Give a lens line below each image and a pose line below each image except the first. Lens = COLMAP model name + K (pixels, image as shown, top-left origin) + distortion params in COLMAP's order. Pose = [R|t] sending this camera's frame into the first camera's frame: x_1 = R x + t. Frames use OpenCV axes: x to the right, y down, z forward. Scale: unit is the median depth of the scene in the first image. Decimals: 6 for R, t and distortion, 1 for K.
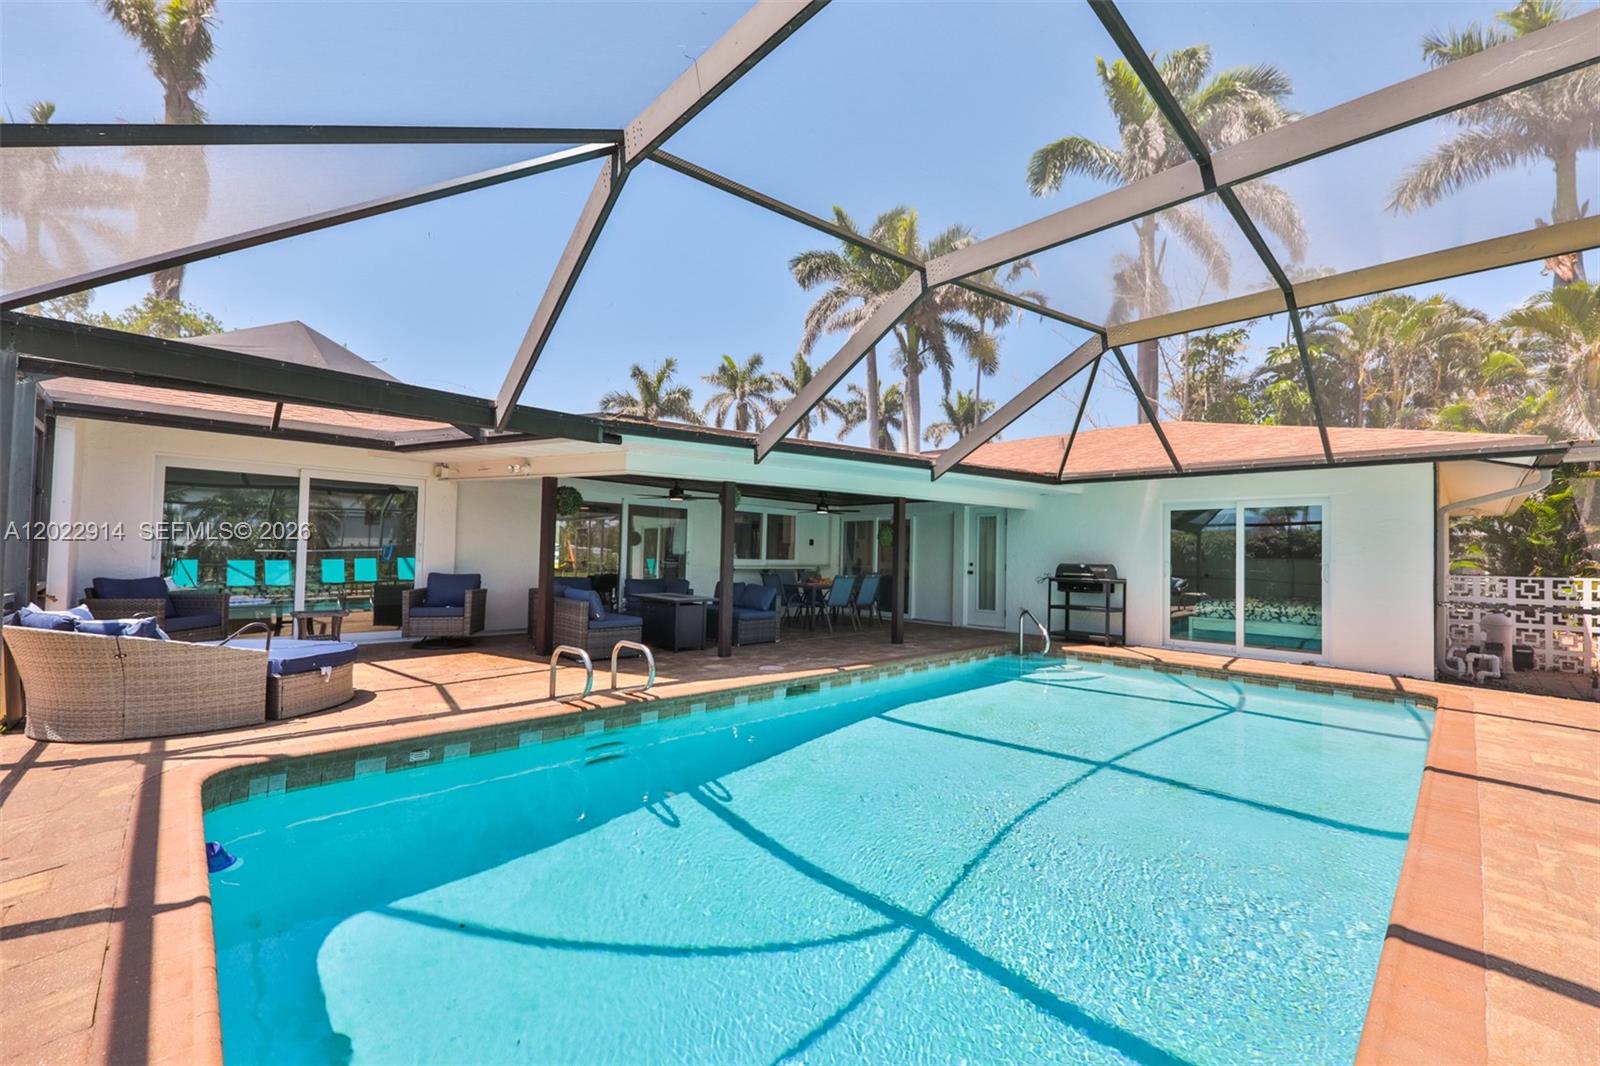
lens RADIAL K [[635.4, 0, 800.1], [0, 635.4, 538.2], [0, 0, 1]] dist [0.001678, -0.000164]
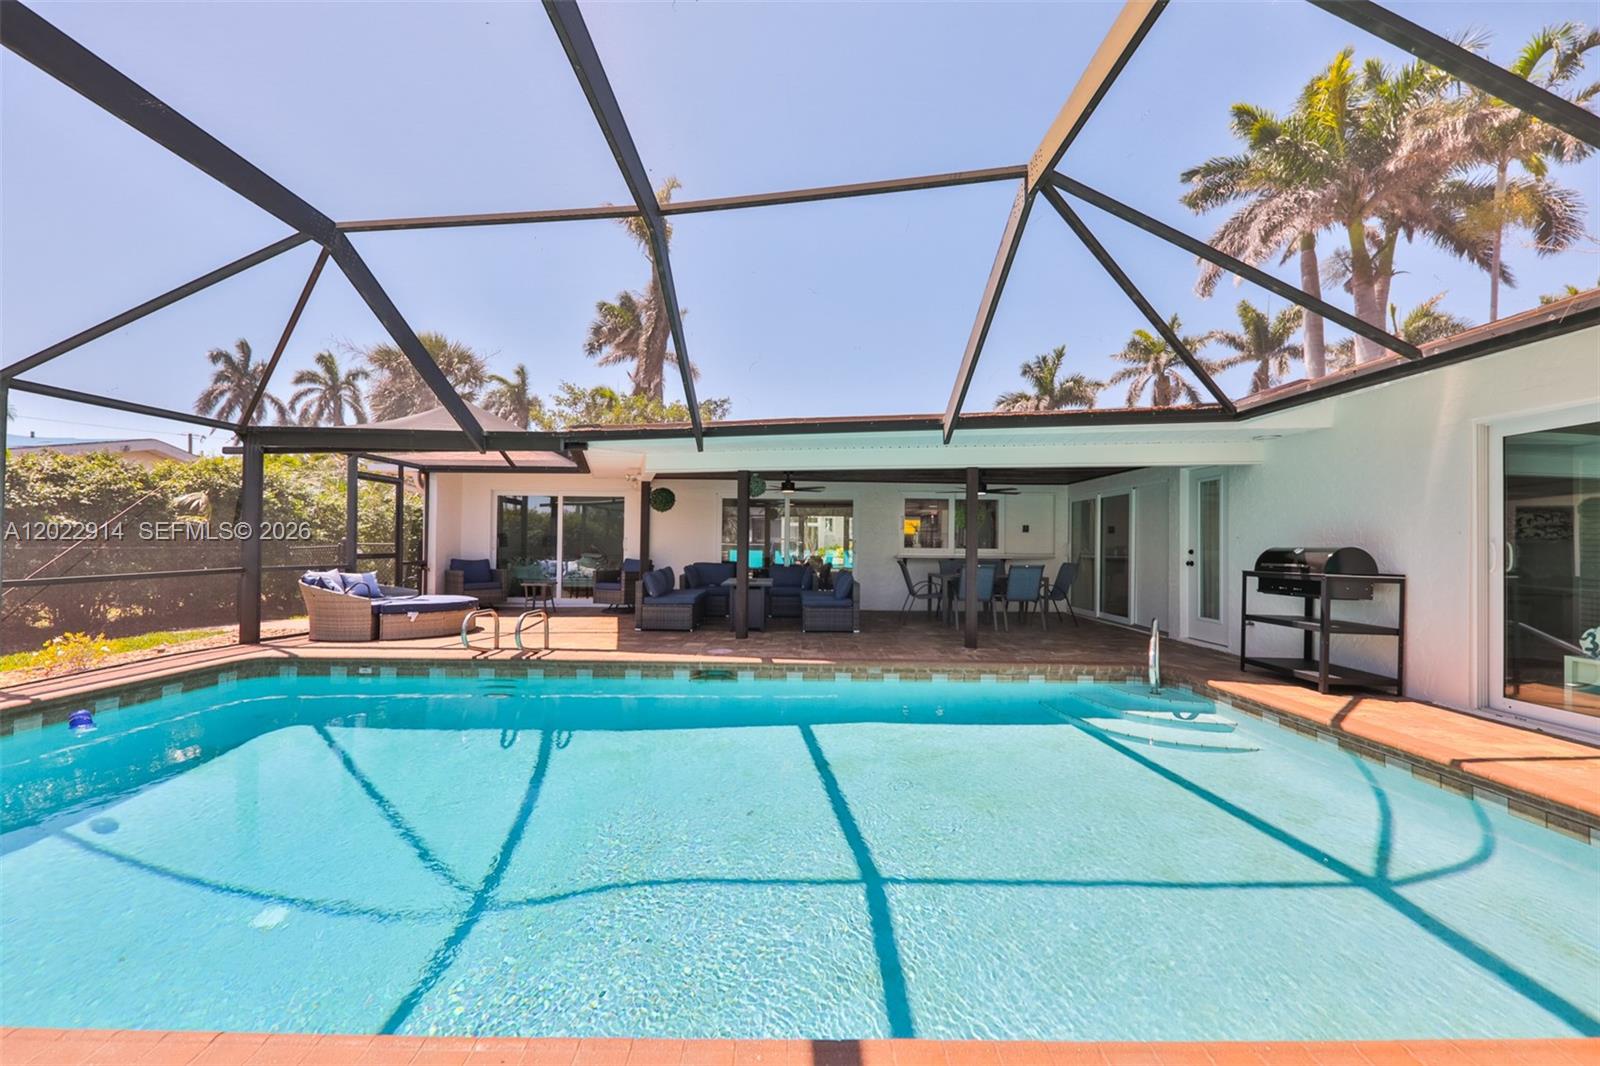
lens RADIAL K [[587.3, 0, 797.2], [0, 587.3, 538.3], [0, 0, 1]] dist [0.009890, -0.006058]
pose [[0.726000, -0.022470, -0.687328, 0.549305], [0.024831, 0.999671, -0.006454, 0.027223], [0.687247, -0.012382, 0.726319, 0.326372]]
